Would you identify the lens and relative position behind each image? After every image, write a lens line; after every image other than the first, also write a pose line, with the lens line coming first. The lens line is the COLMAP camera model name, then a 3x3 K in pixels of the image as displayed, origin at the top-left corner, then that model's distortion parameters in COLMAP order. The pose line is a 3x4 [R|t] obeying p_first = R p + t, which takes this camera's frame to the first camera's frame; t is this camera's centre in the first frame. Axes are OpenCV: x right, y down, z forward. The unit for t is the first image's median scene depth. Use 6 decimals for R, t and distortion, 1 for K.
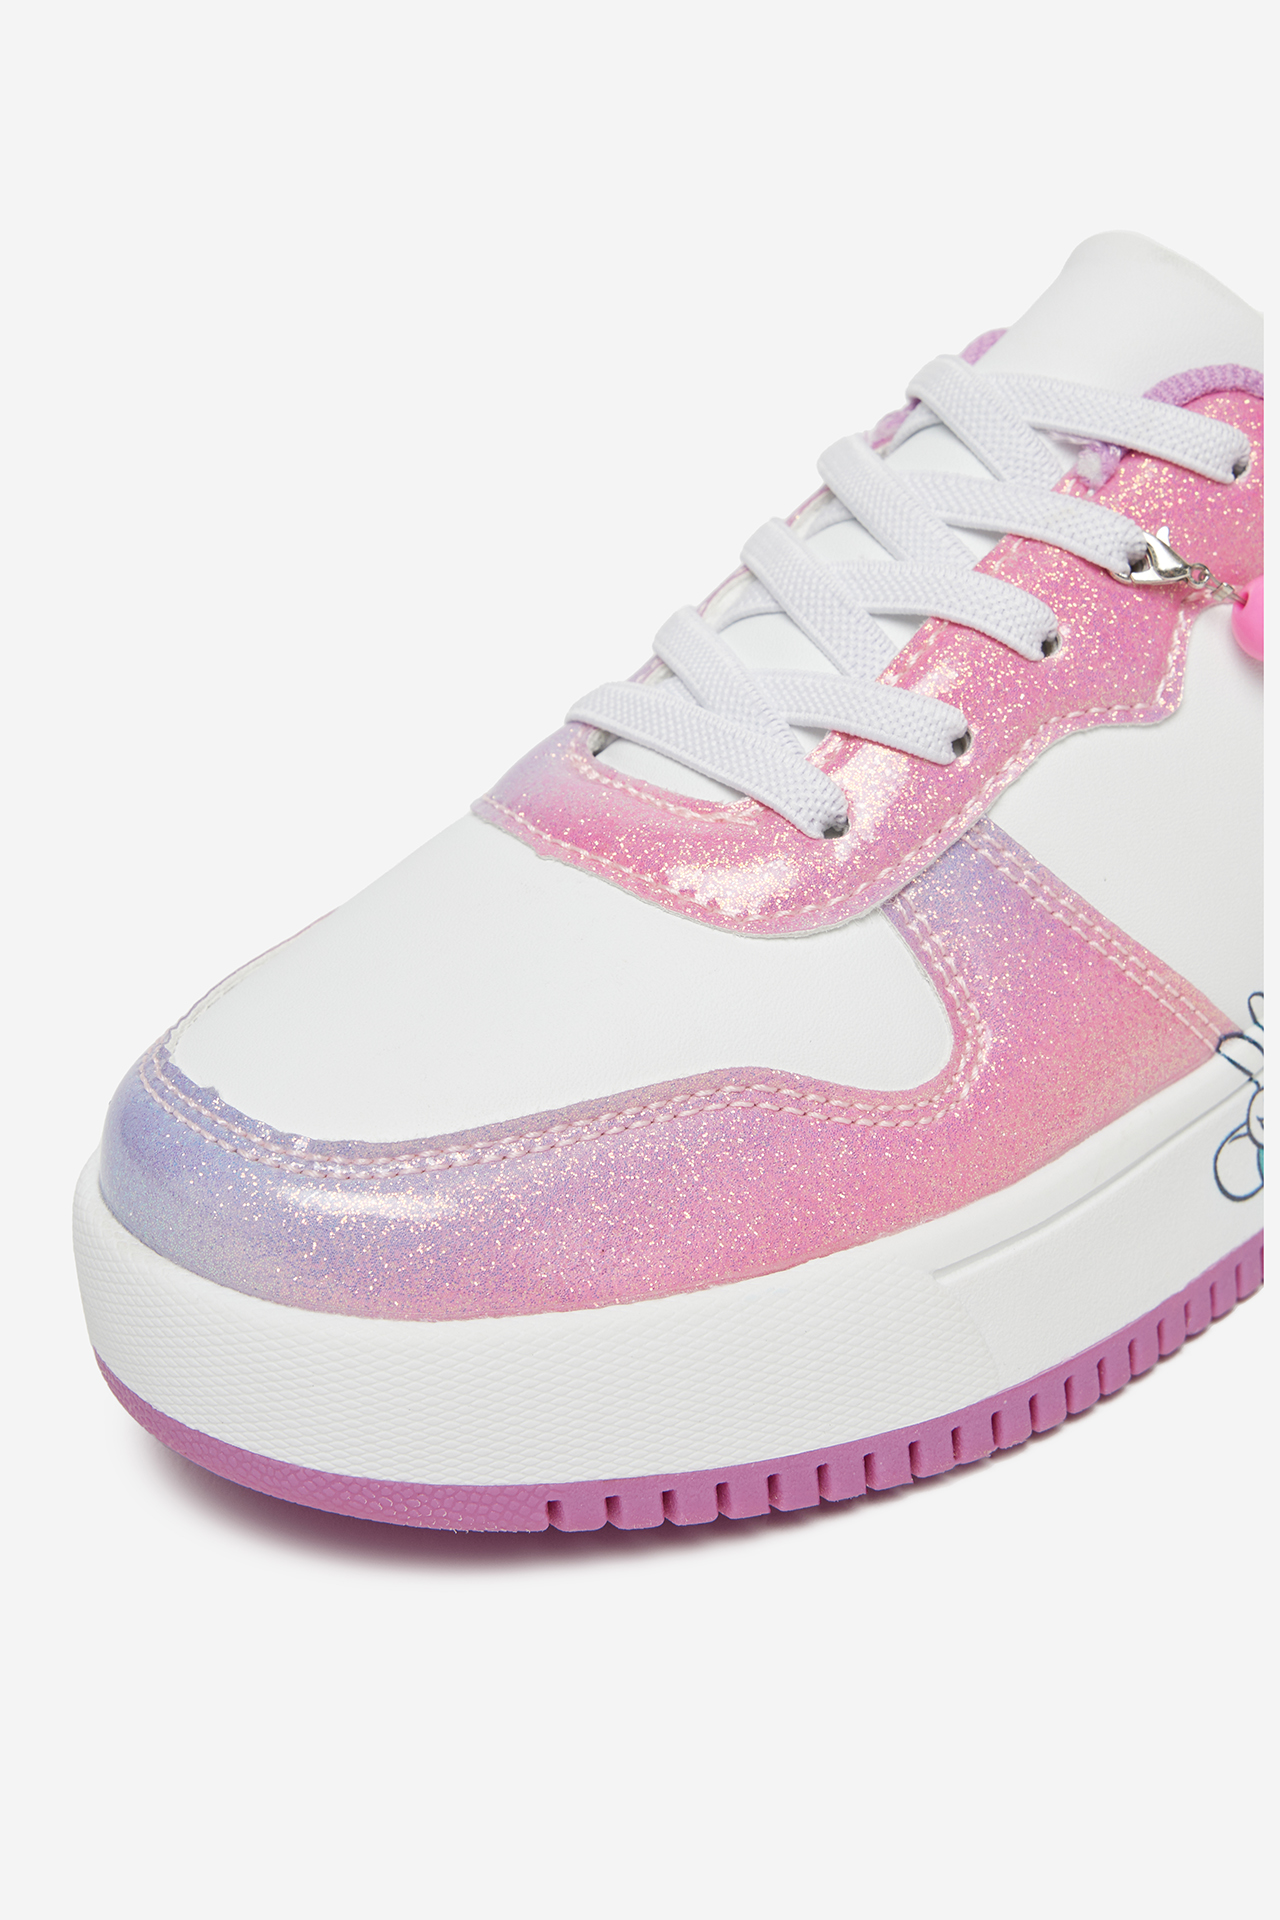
lens RADIAL K [[3663.1, 0, 640.0], [0, 3663.1, 960.0], [0, 0, 1]] dist [-0.088996, -0.231131]
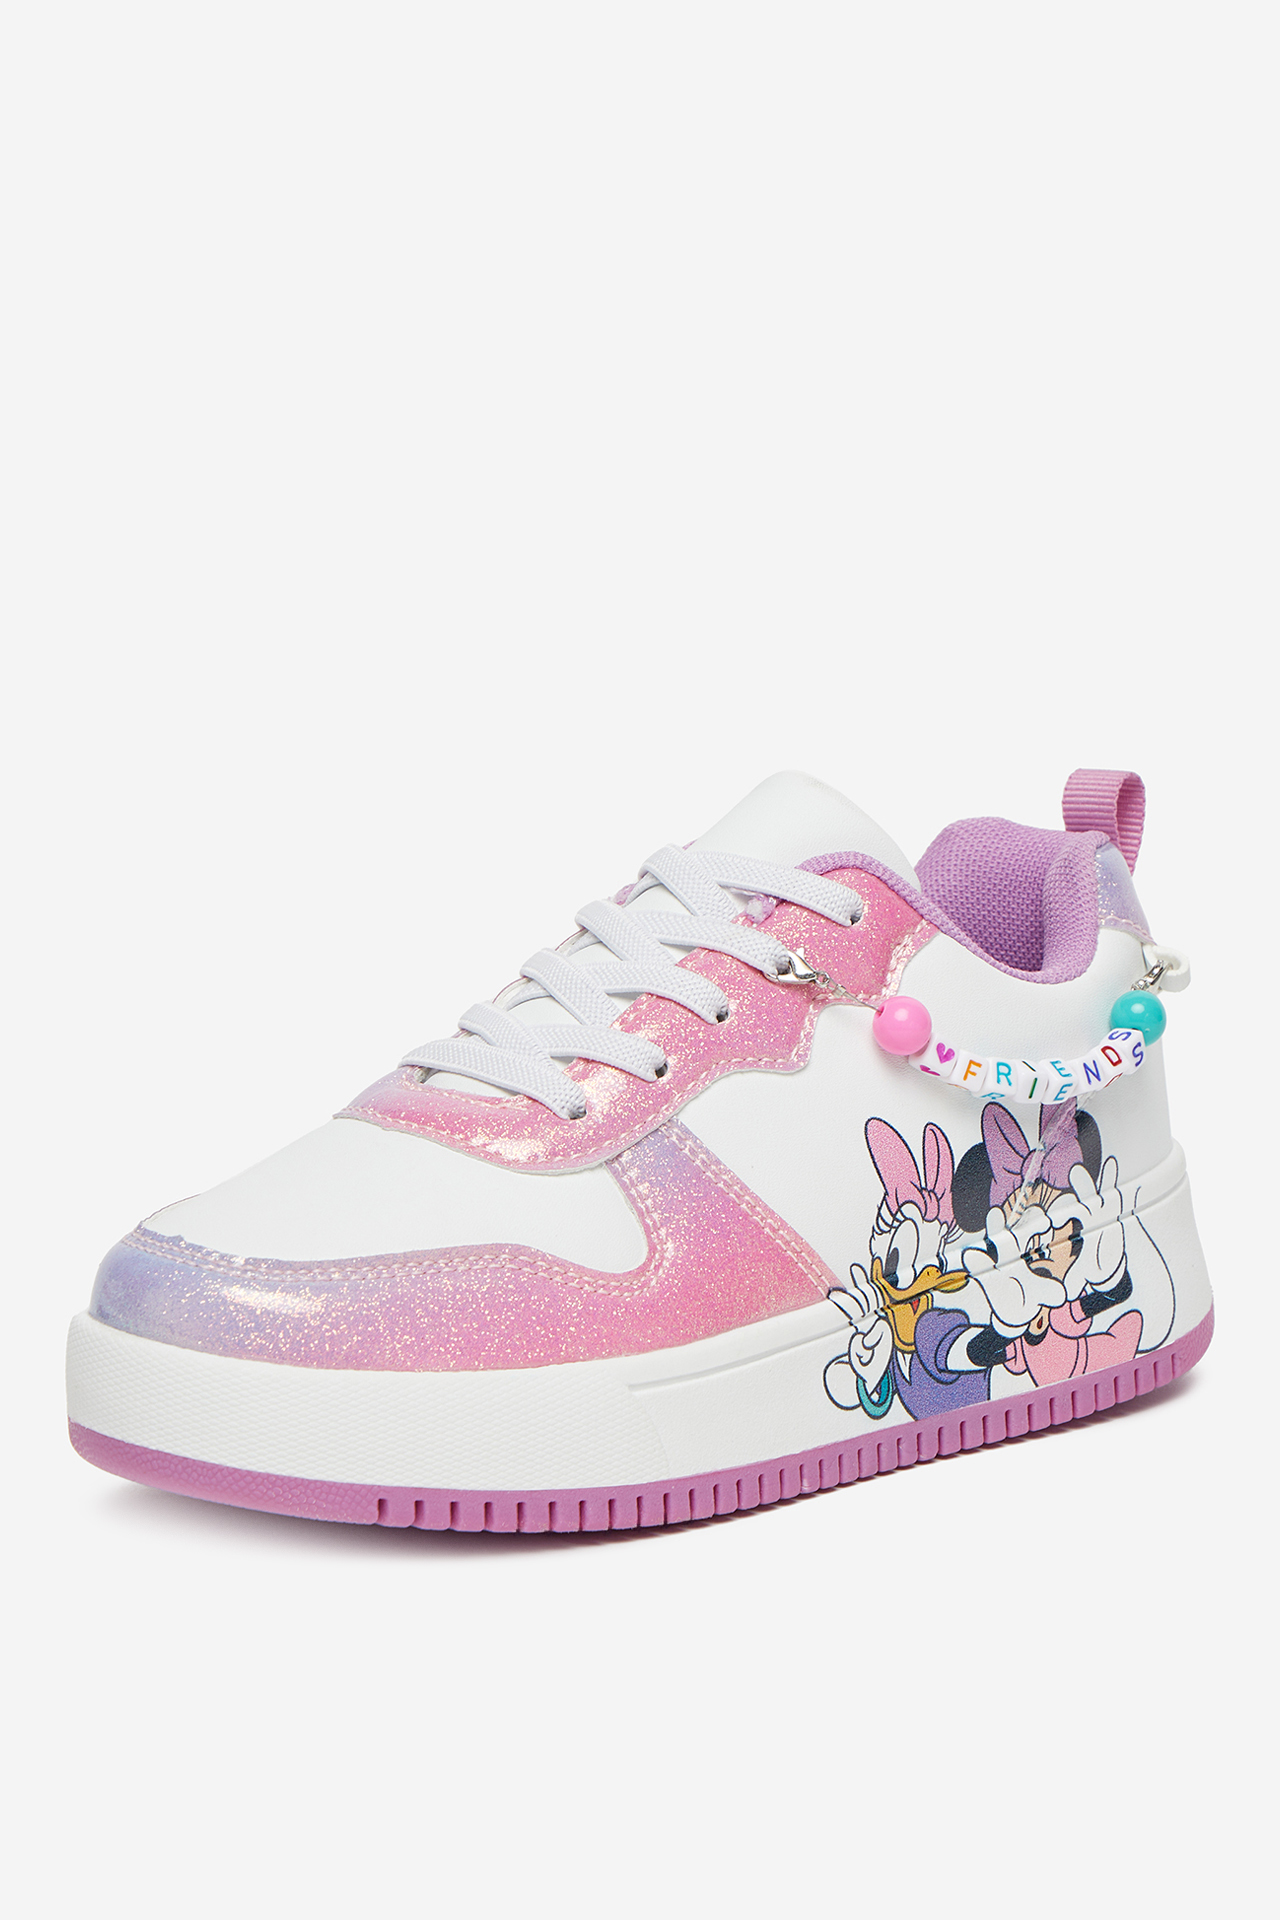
lens RADIAL K [[5787.9, 0, 640.0], [0, 5787.9, 960.0], [0, 0, 1]] dist [0.133181, 0.585430]
pose [[0.997121, 0.051755, 0.055419, -0.058688], [-0.038550, 0.975353, -0.217258, 0.424716], [-0.065297, 0.214496, 0.974540, -1.384229]]
